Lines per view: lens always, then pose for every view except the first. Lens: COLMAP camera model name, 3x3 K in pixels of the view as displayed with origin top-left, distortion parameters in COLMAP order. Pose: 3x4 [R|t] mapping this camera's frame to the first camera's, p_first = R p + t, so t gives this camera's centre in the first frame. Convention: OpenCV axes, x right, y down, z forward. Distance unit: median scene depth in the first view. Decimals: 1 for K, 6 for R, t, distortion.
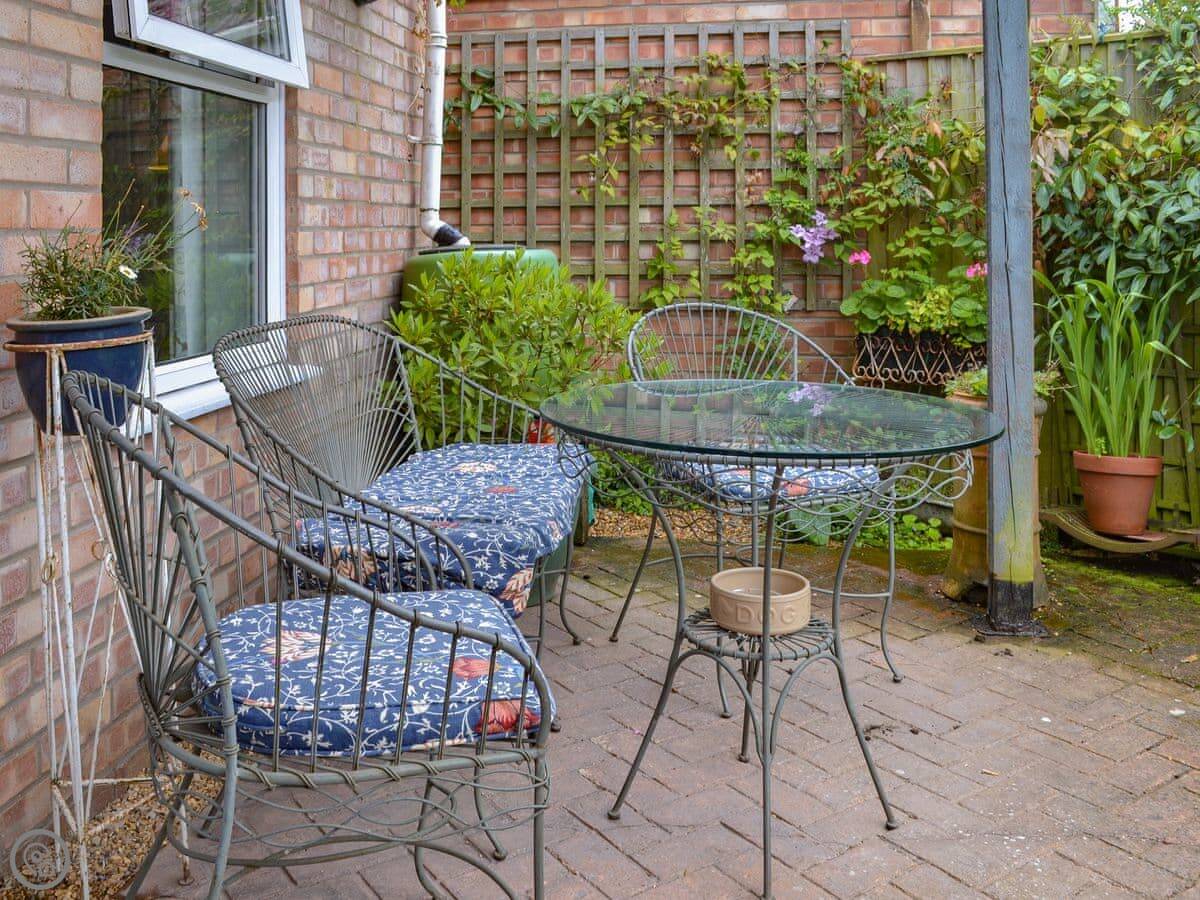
lens RADIAL K [[1037.2, 0, 602.7], [0, 1037.2, 379.1], [0, 0, 1]] dist [-0.083634, 0.017466]
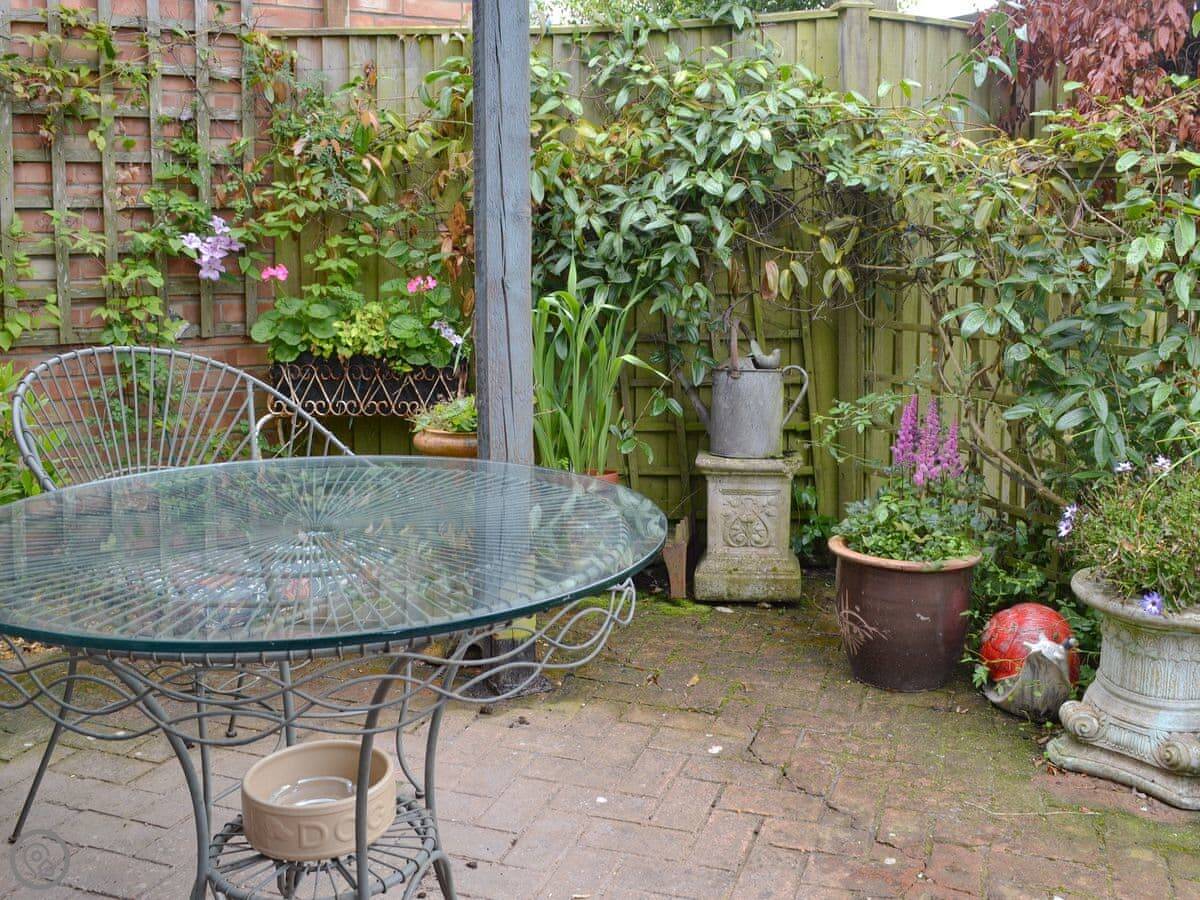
lens RADIAL K [[1037.2, 0, 602.7], [0, 1037.2, 379.1], [0, 0, 1]] dist [-0.083634, 0.017466]
pose [[0.800855, -0.077859, 0.593775, -0.037343], [0.080659, 0.996502, 0.021878, -0.029368], [-0.593401, 0.030372, 0.804334, 0.182505]]
